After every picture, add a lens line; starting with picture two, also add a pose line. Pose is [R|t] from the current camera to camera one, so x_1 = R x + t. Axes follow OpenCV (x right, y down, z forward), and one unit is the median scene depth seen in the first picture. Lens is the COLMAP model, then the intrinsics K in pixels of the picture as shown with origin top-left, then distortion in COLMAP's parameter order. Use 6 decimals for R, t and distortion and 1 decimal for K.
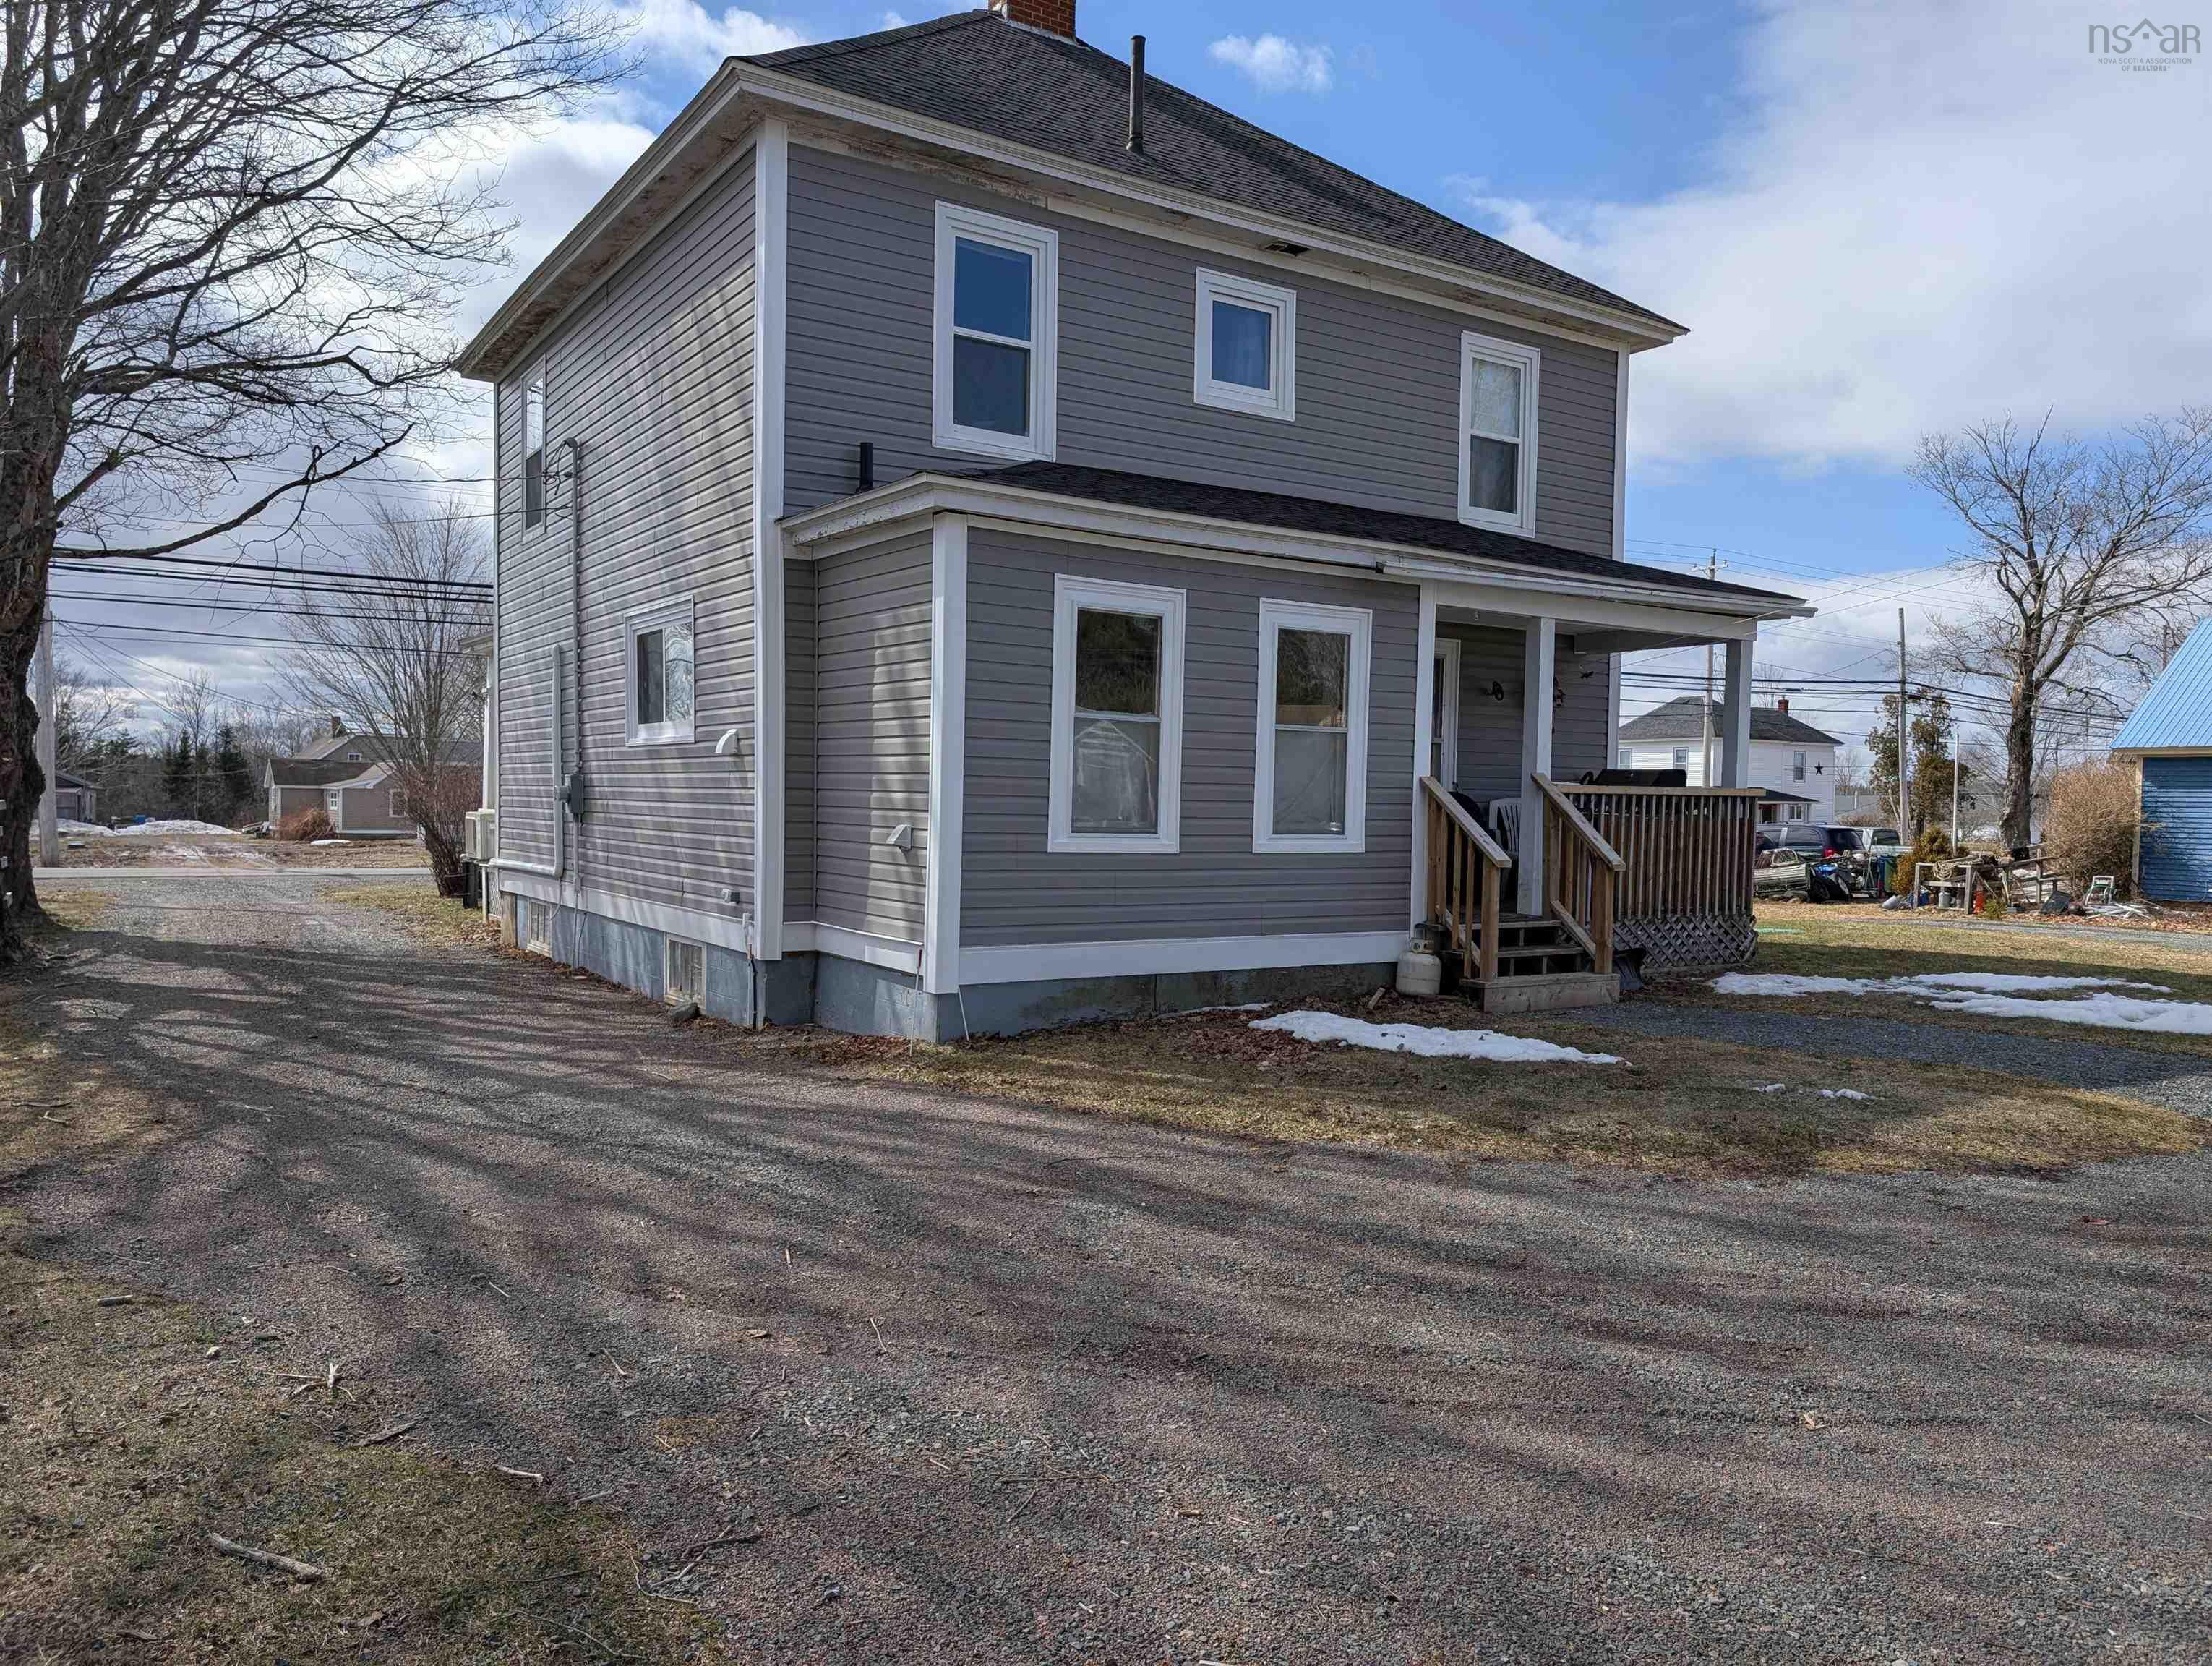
lens RADIAL K [[1591.6, 0, 1098.1], [0, 1591.6, 835.3], [0, 0, 1]] dist [0.039878, -0.007418]
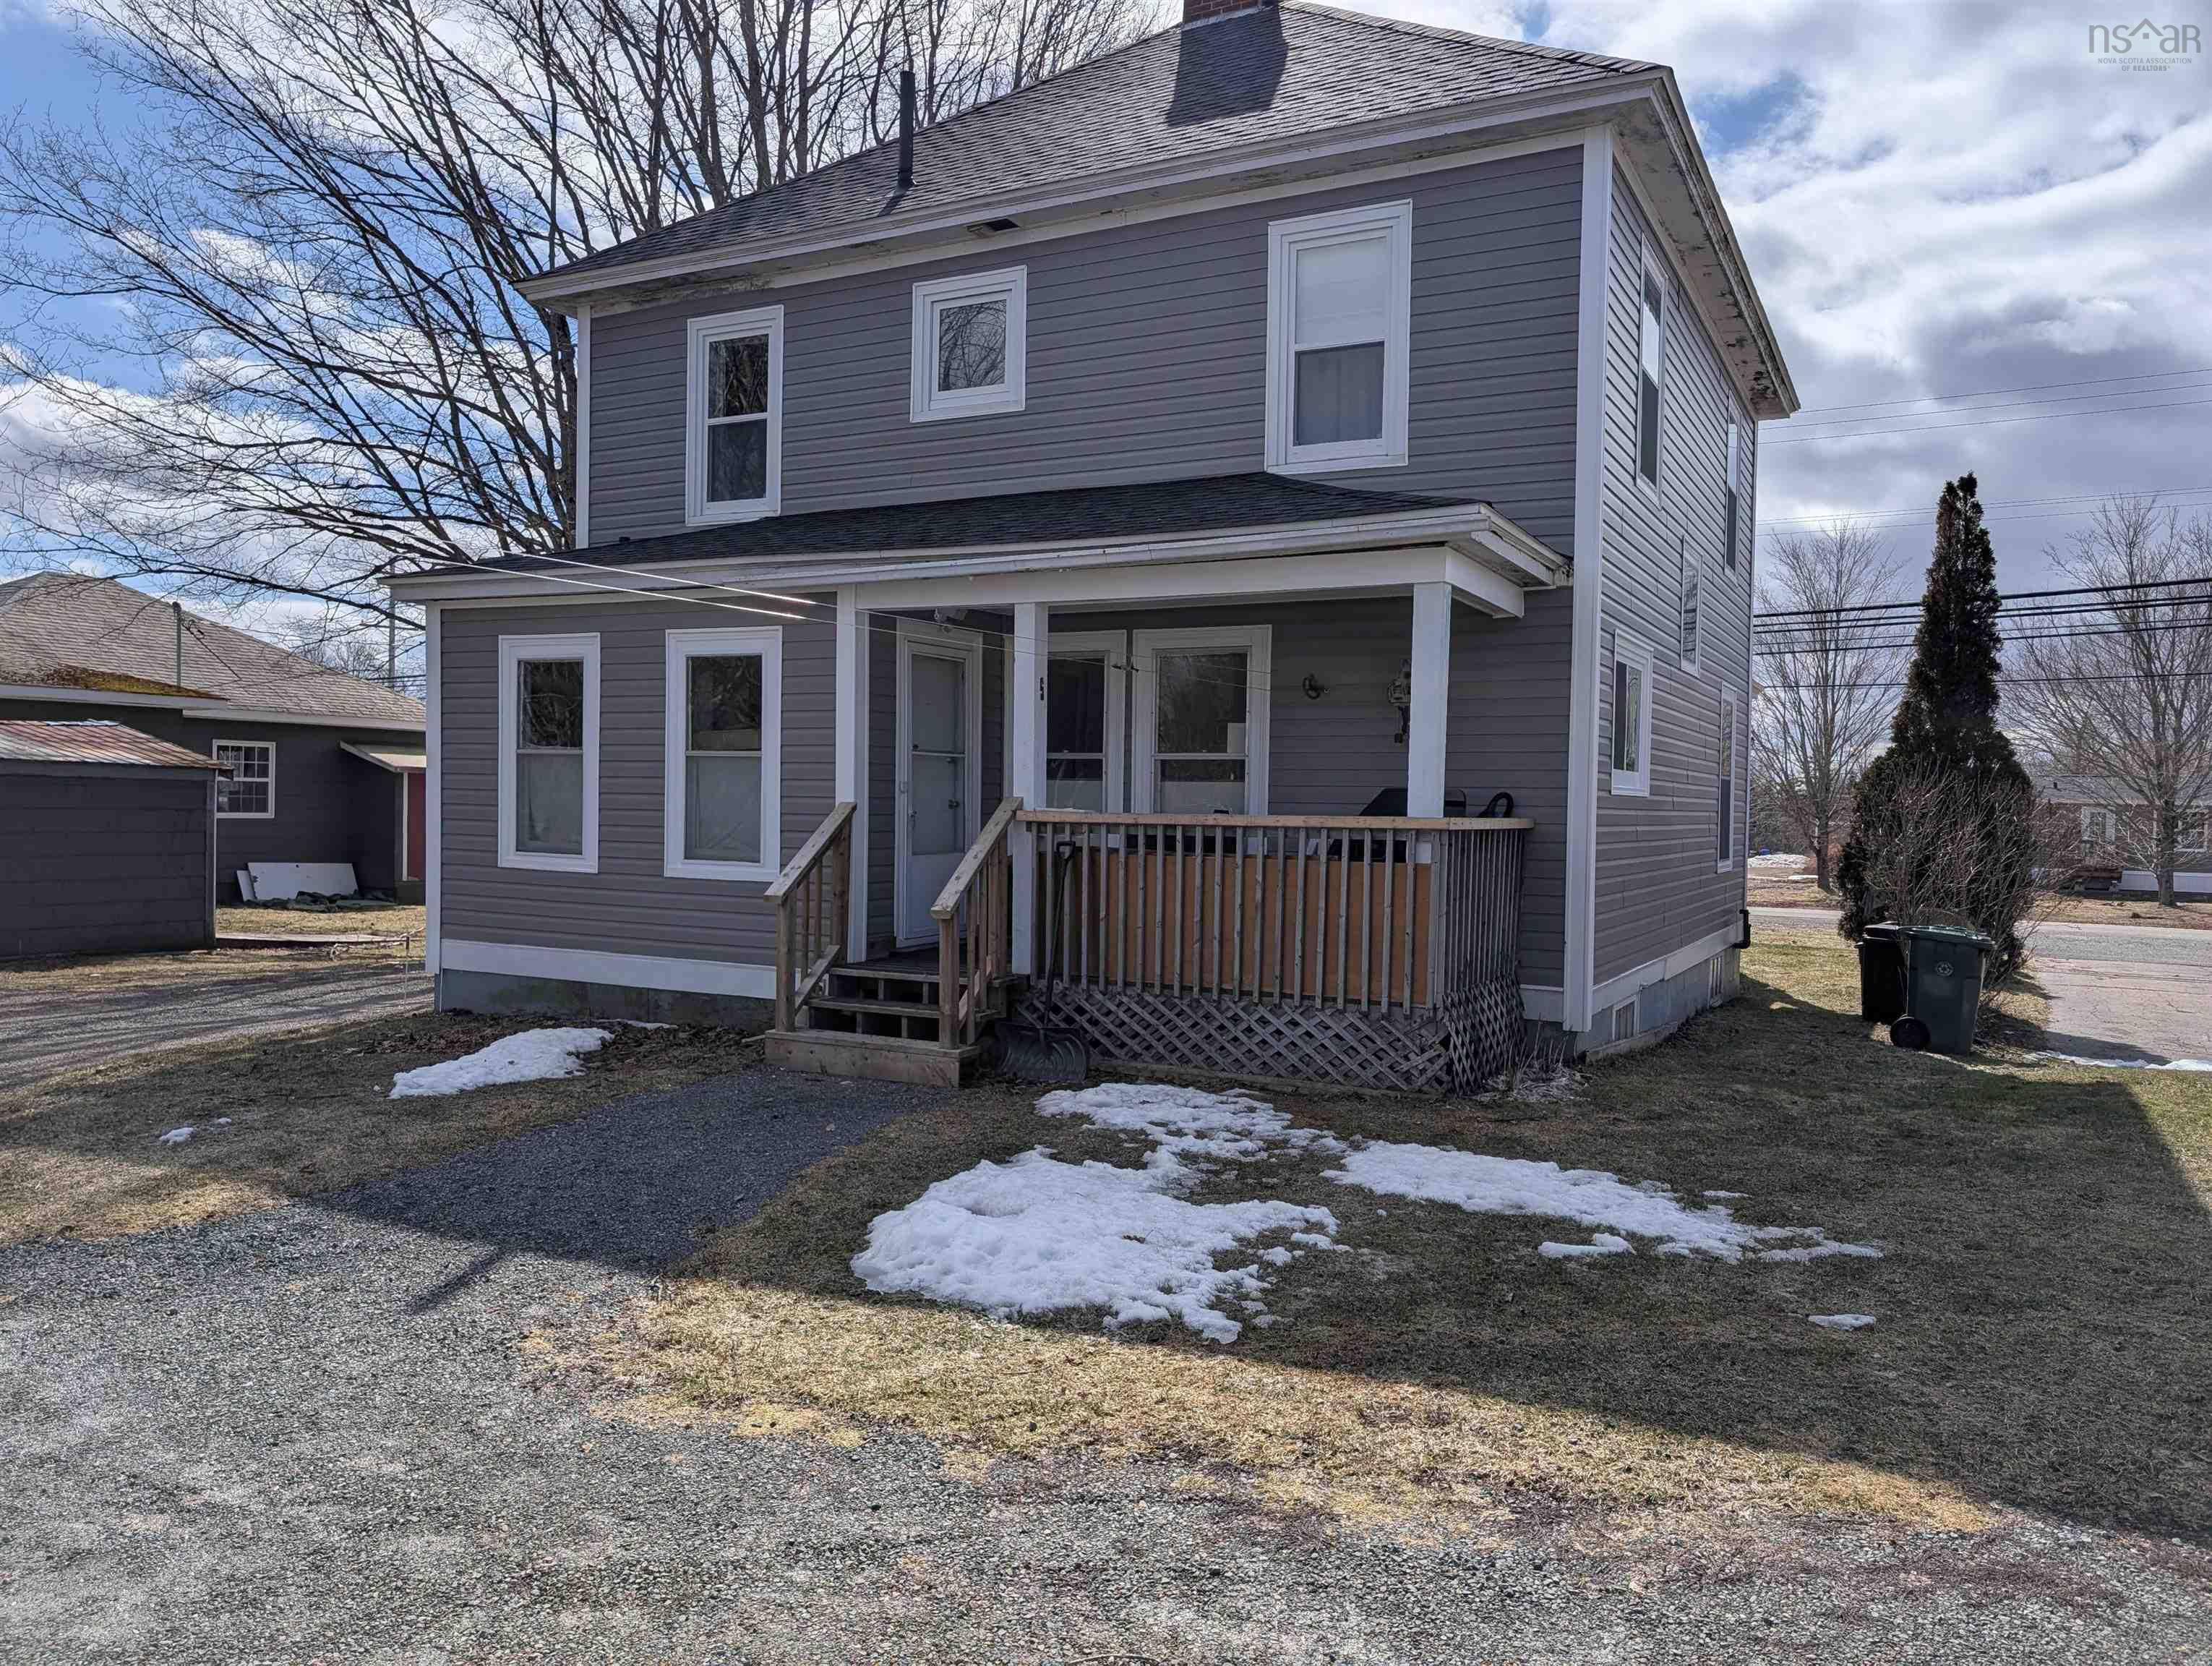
lens RADIAL K [[1591.6, 0, 1099.4], [0, 1591.6, 847.4], [0, 0, 1]] dist [0.039878, -0.007418]
pose [[0.477591, 0.010179, -0.878523, 1.072639], [-0.034455, 0.999381, -0.007152, -0.009662], [0.877907, 0.033685, 0.477646, 0.708004]]
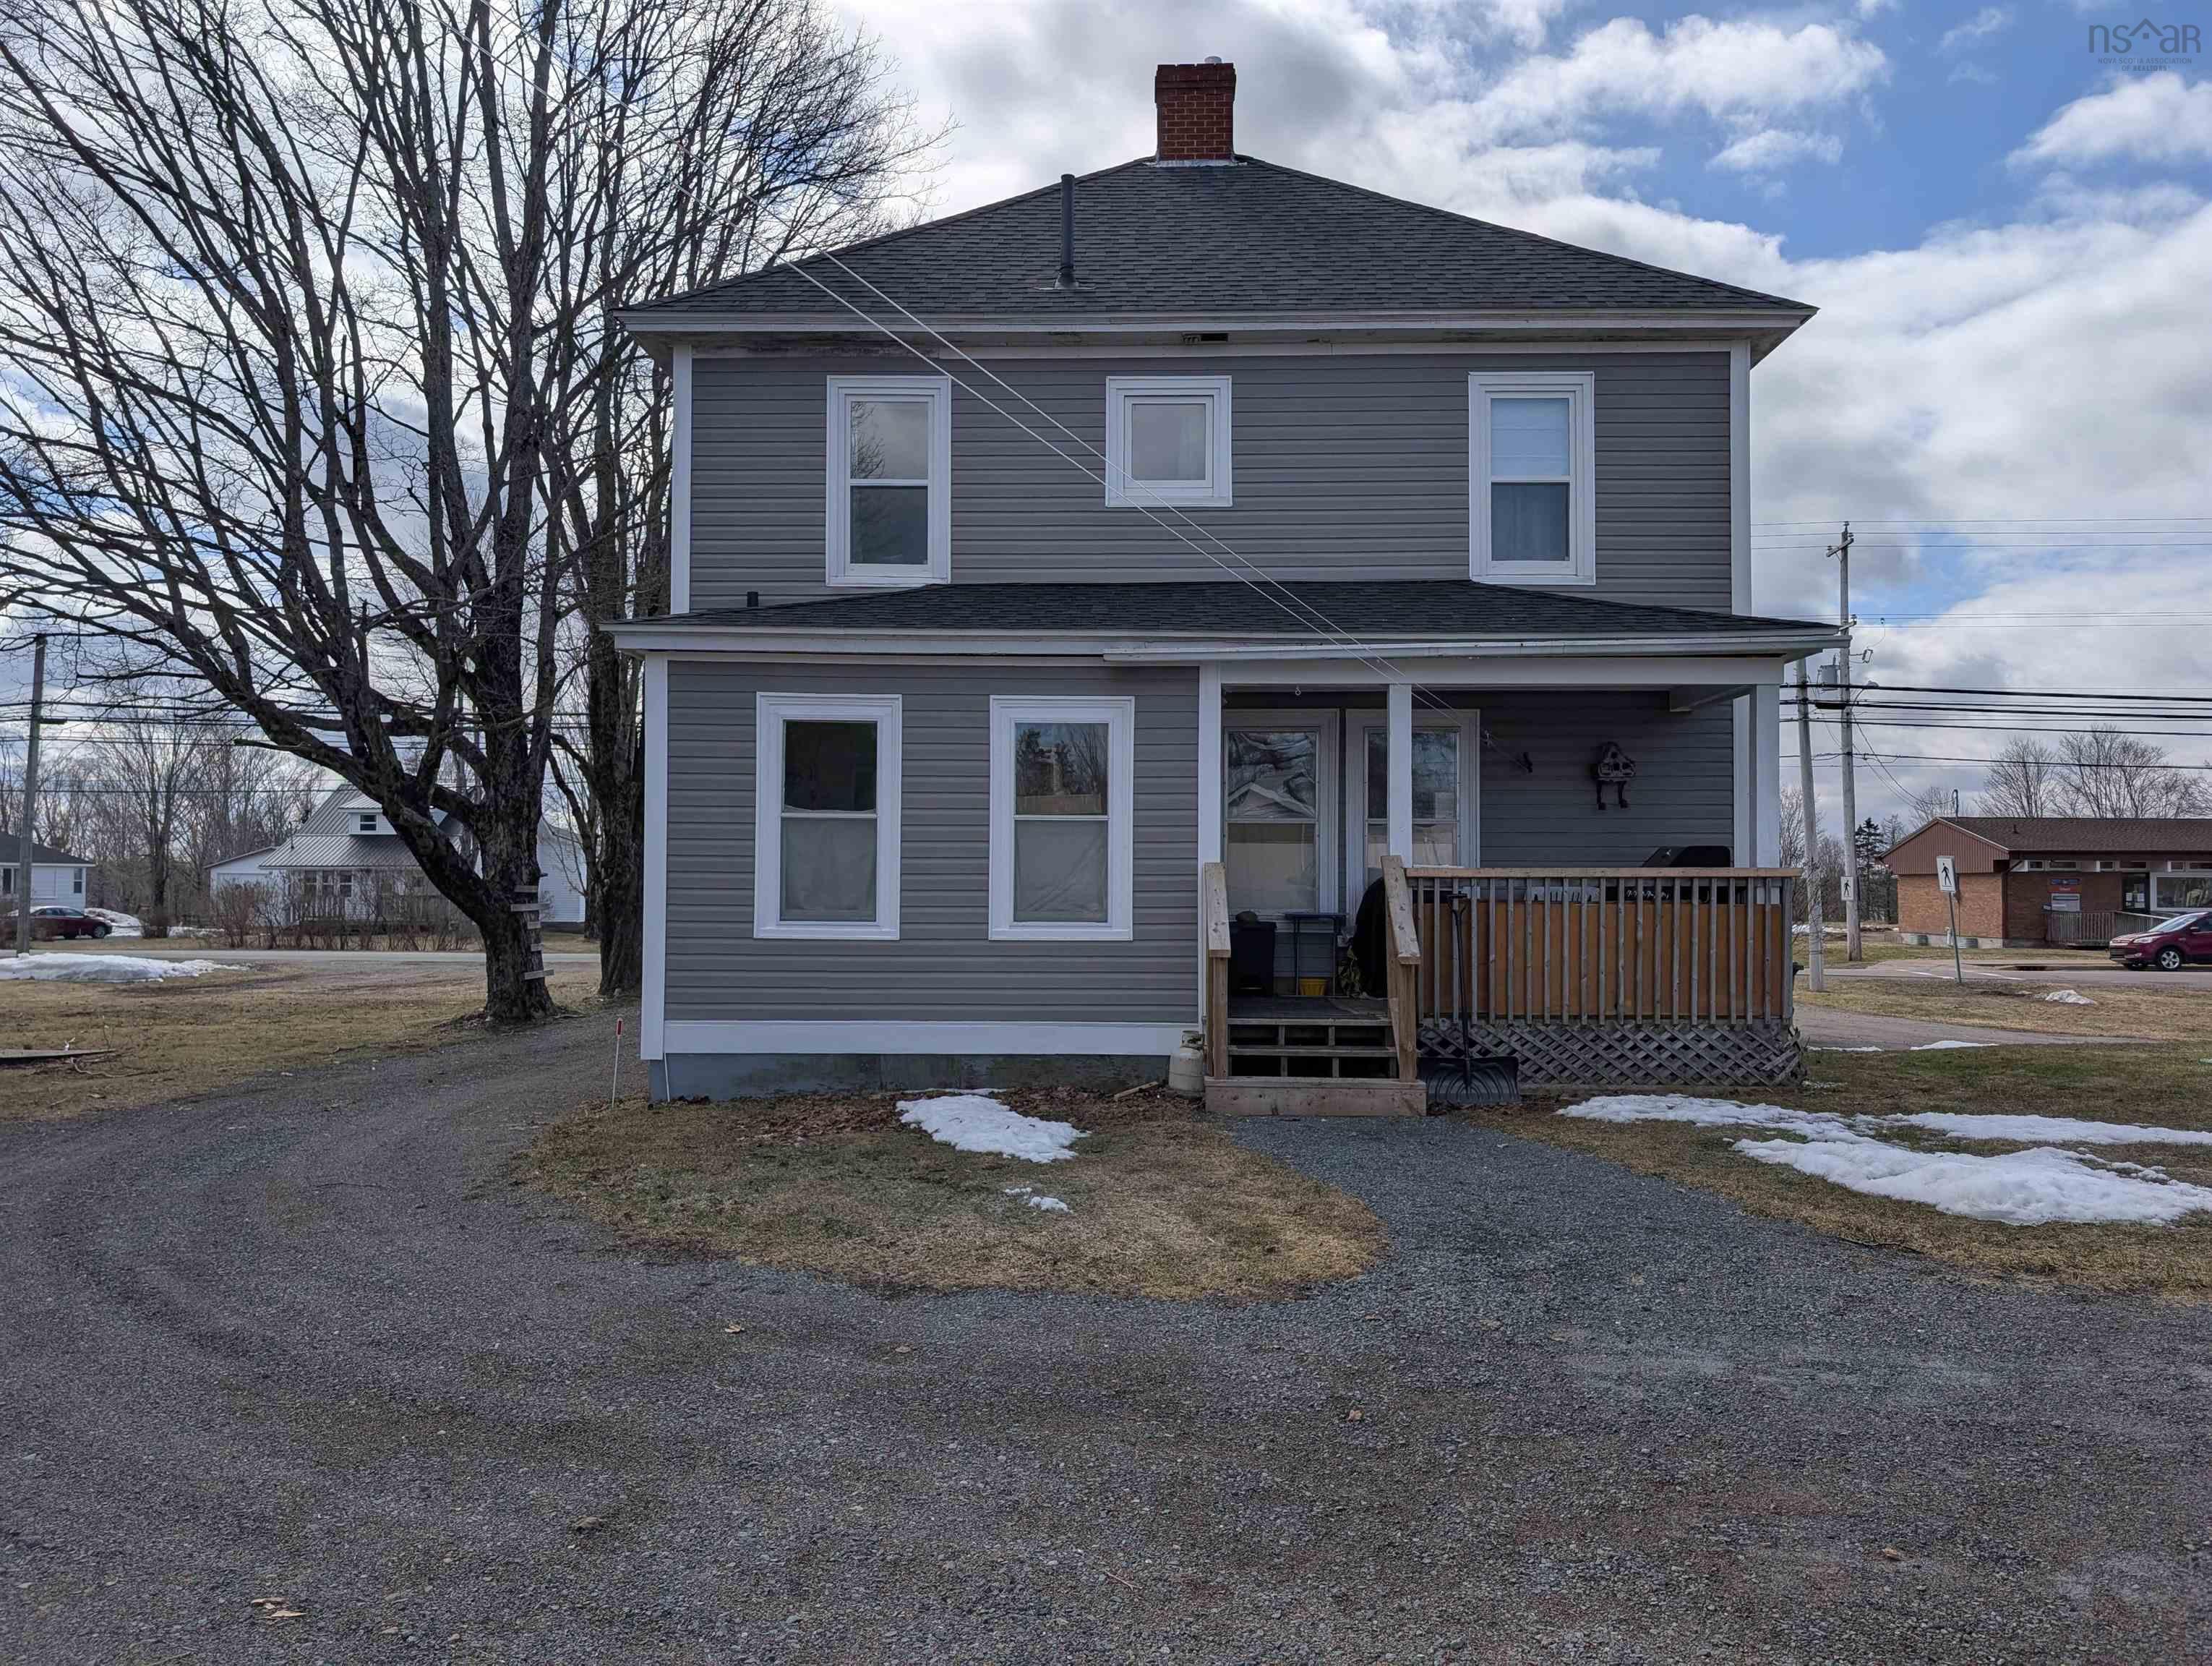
lens RADIAL K [[1591.6, 0, 1104.0], [0, 1591.6, 836.7], [0, 0, 1]] dist [0.039878, -0.007418]
pose [[0.819775, -0.033597, -0.571700, 0.705697], [-0.002769, 0.998033, -0.062622, 0.007901], [0.572679, 0.052919, 0.818070, 0.183822]]
